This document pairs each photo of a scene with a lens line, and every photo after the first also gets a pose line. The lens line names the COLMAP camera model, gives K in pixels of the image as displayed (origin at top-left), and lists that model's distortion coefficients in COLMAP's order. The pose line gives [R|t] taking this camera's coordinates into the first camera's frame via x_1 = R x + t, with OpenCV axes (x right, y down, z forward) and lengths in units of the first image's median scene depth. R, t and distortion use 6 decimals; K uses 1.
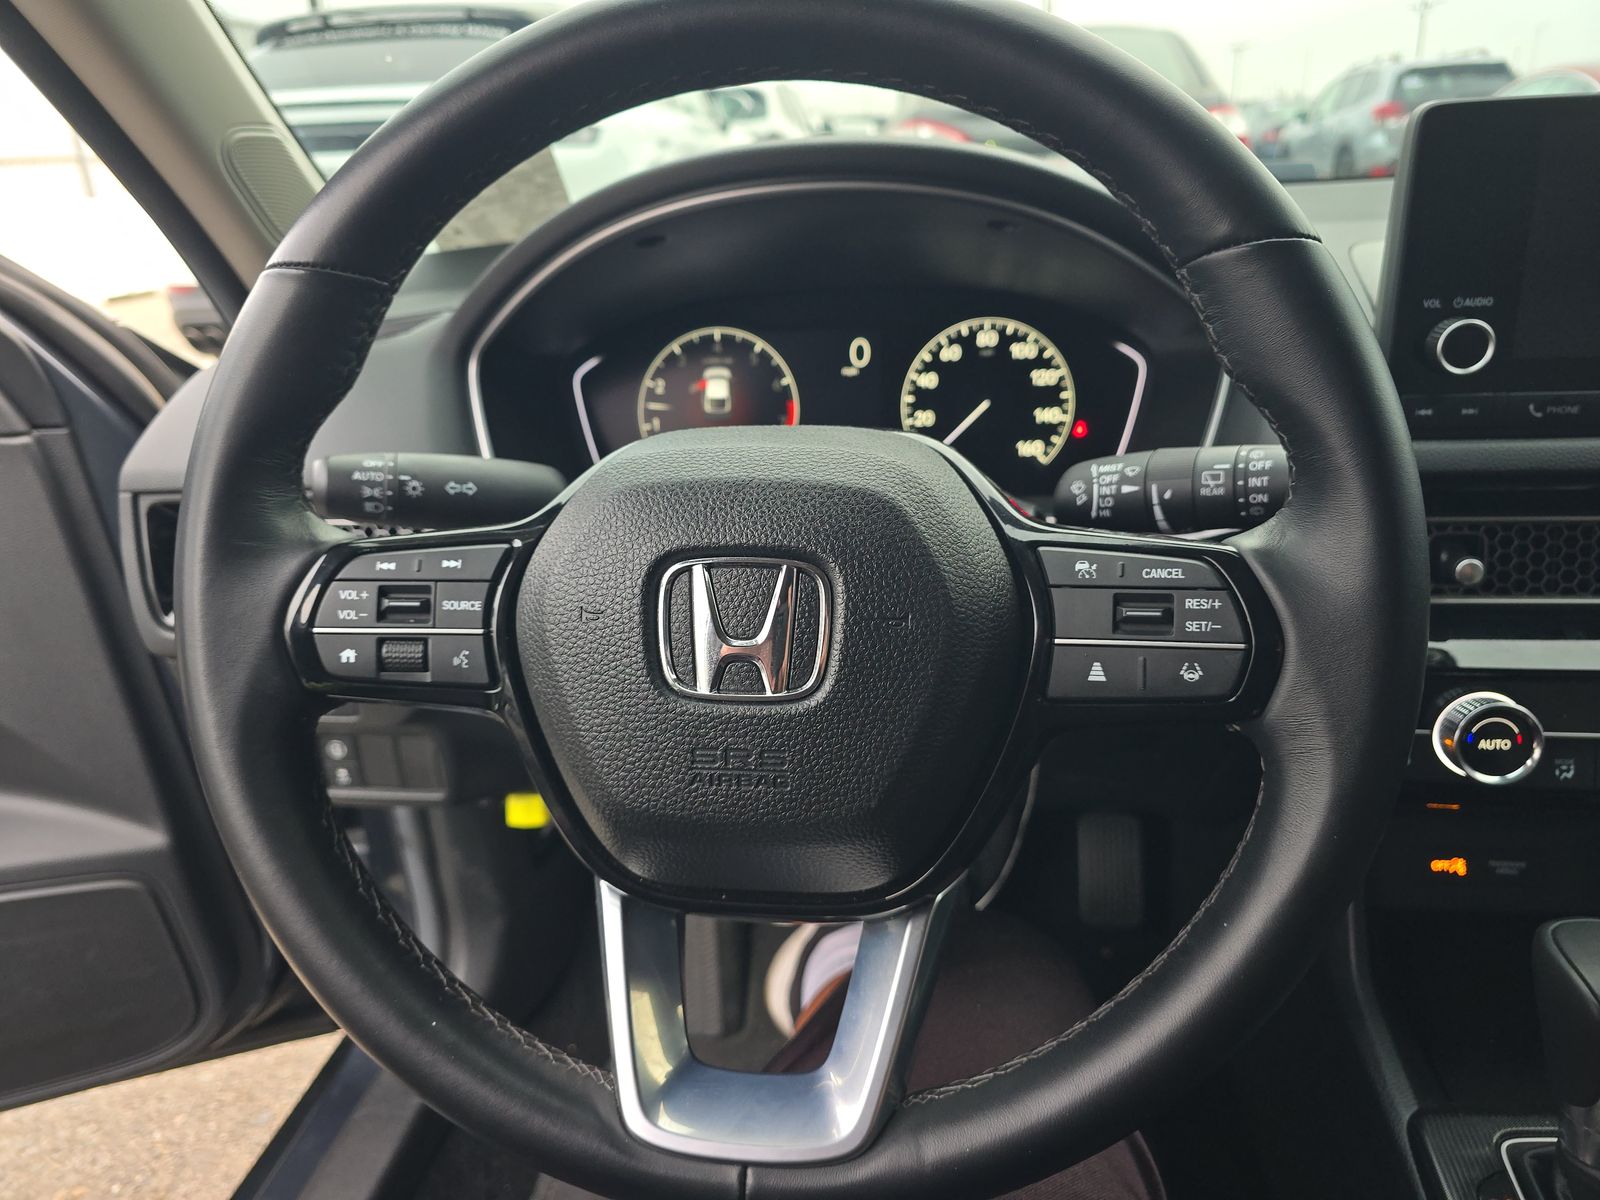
lens RADIAL K [[1097.9, 0, 800.0], [0, 1097.9, 600.0], [0, 0, 1]] dist [0.014311, -0.006347]
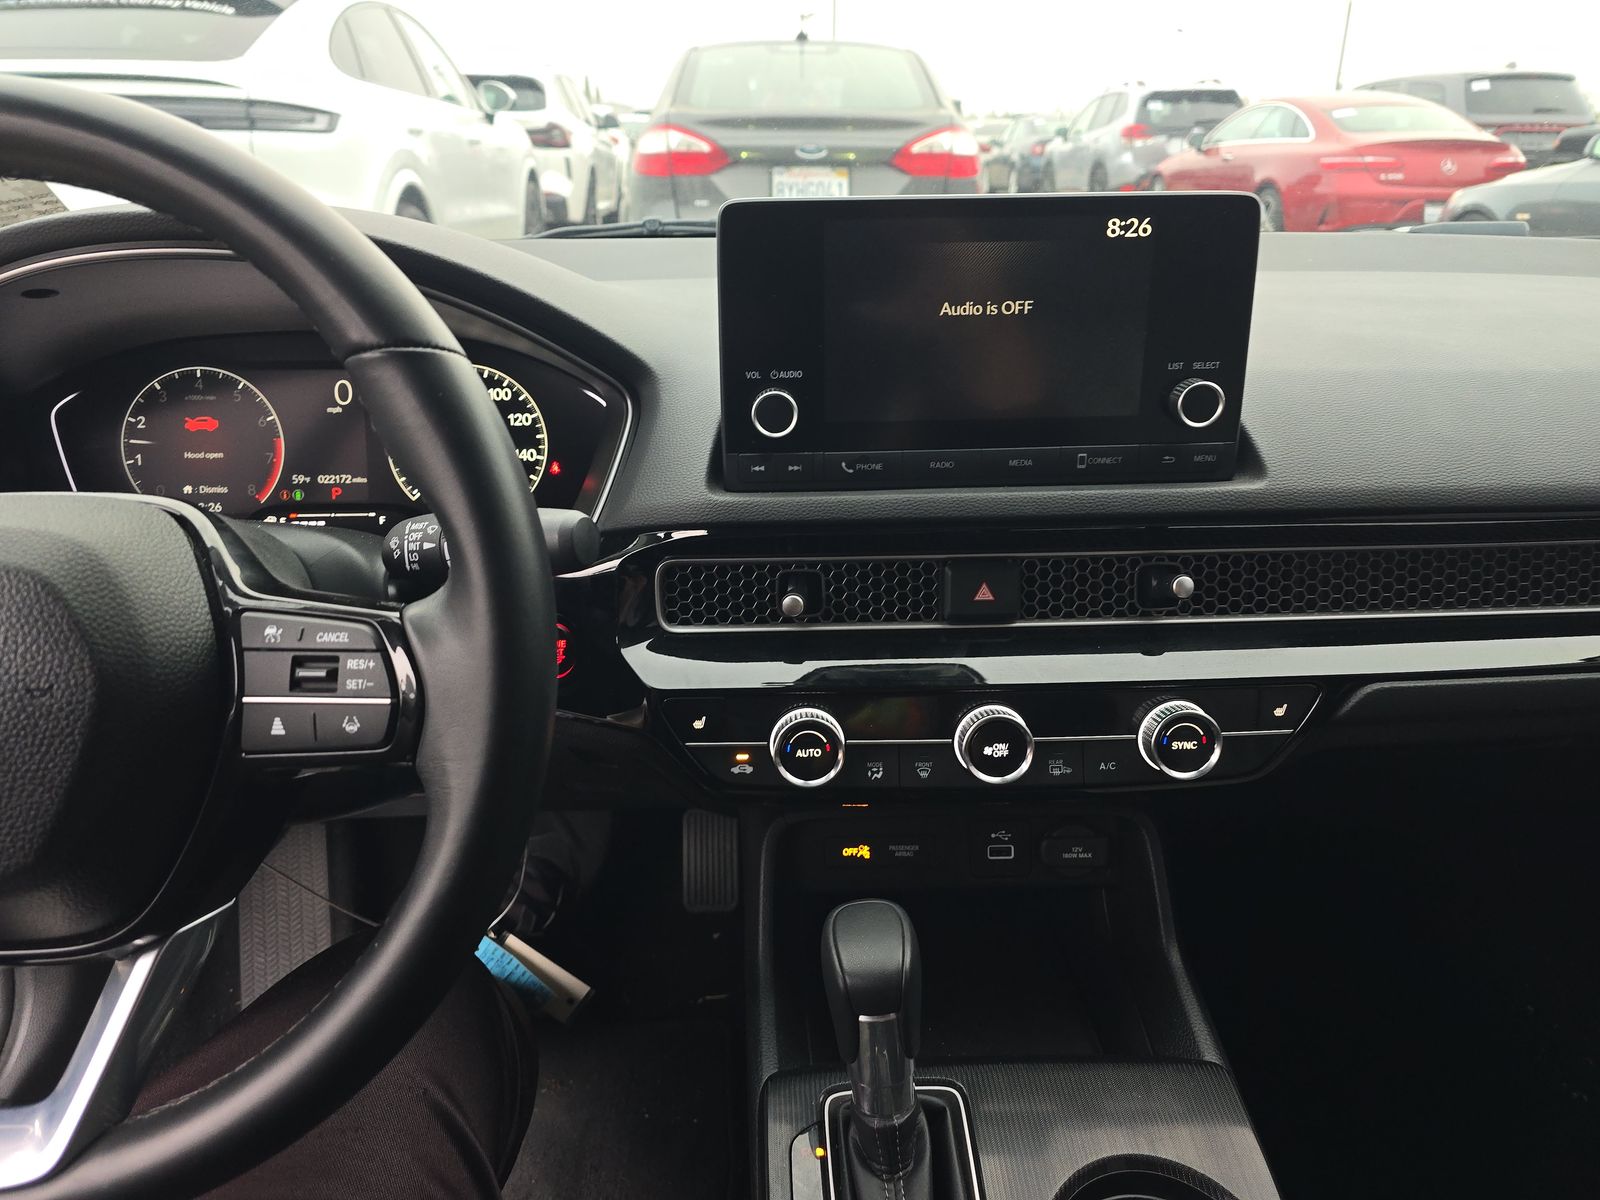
lens RADIAL K [[1080.5, 0, 798.8], [0, 1080.5, 591.8], [0, 0, 1]] dist [0.055681, -0.047019]
pose [[0.986001, -0.020171, 0.165518, 0.311975], [0.019665, 0.999796, 0.004692, -0.033670], [-0.165578, -0.001371, 0.986196, -0.092789]]
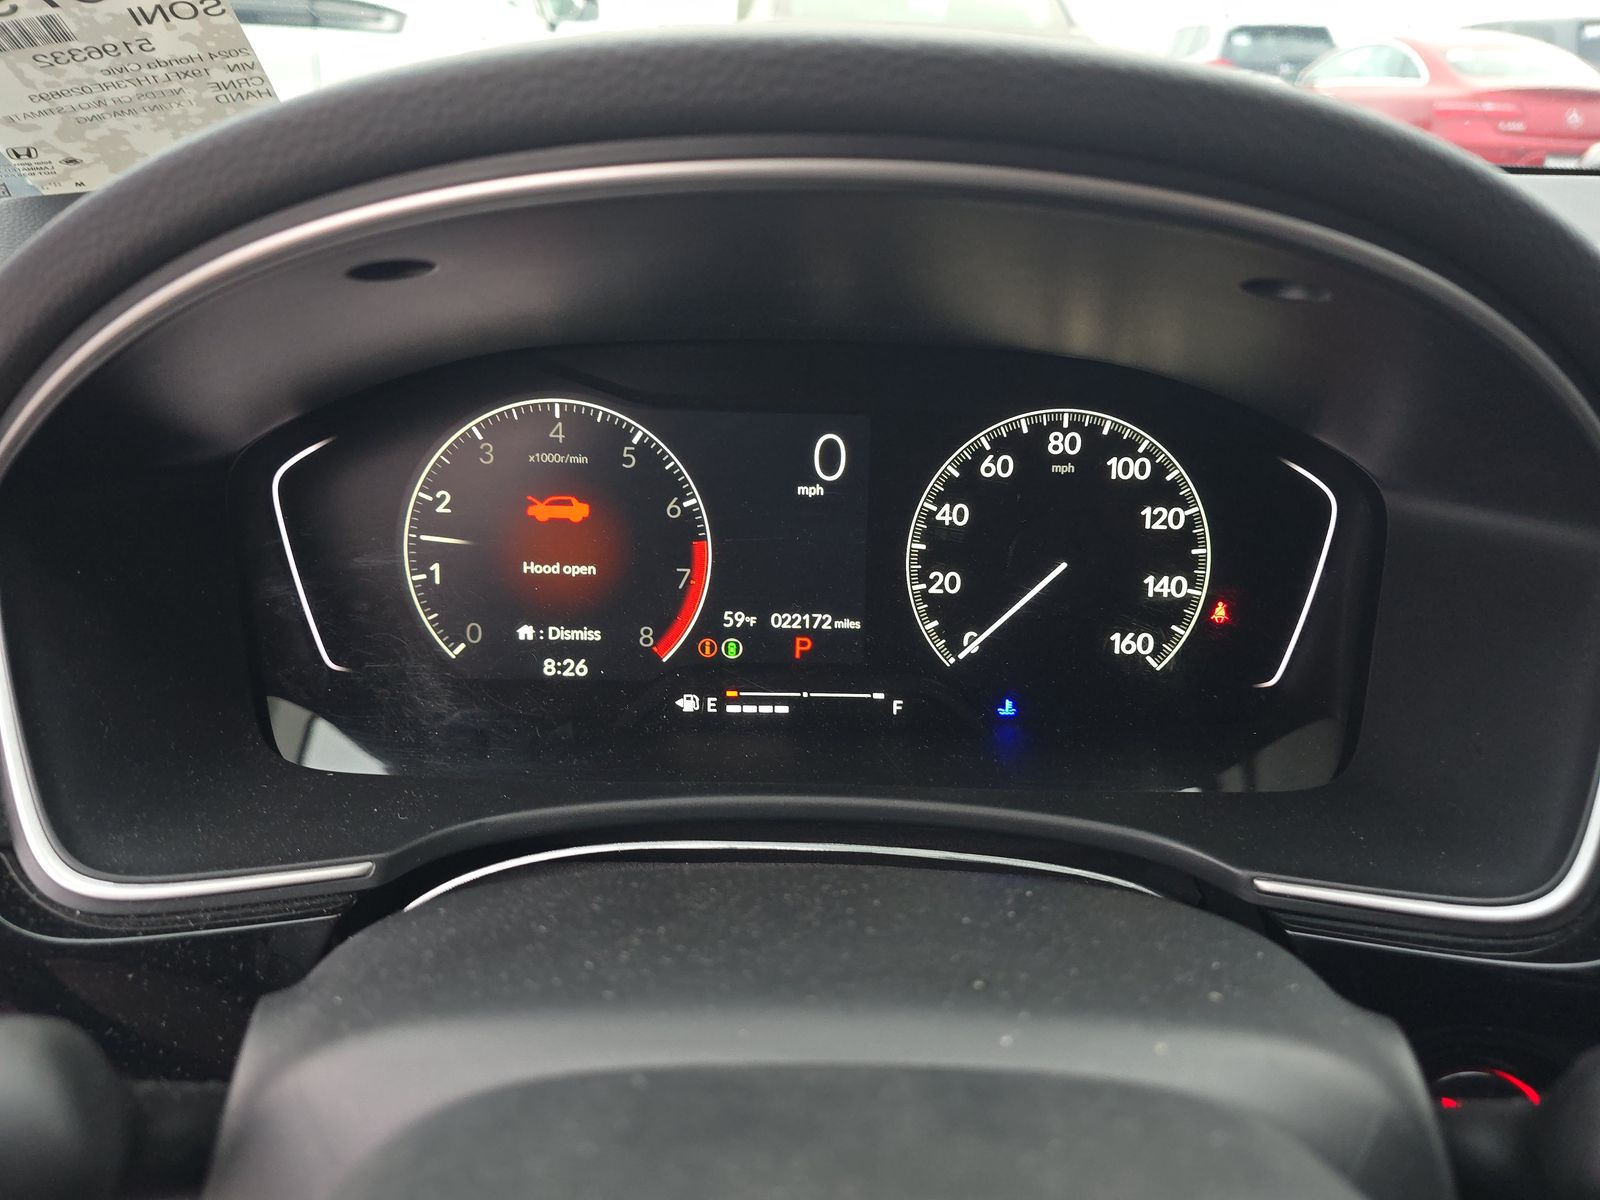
lens RADIAL K [[1080.5, 0, 798.8], [0, 1080.5, 591.8], [0, 0, 1]] dist [0.055681, -0.047019]
pose [[0.987903, 0.007854, 0.154876, -0.042982], [-0.017107, 0.998141, 0.058499, -0.194587], [-0.154129, -0.060441, 0.986200, 0.487449]]
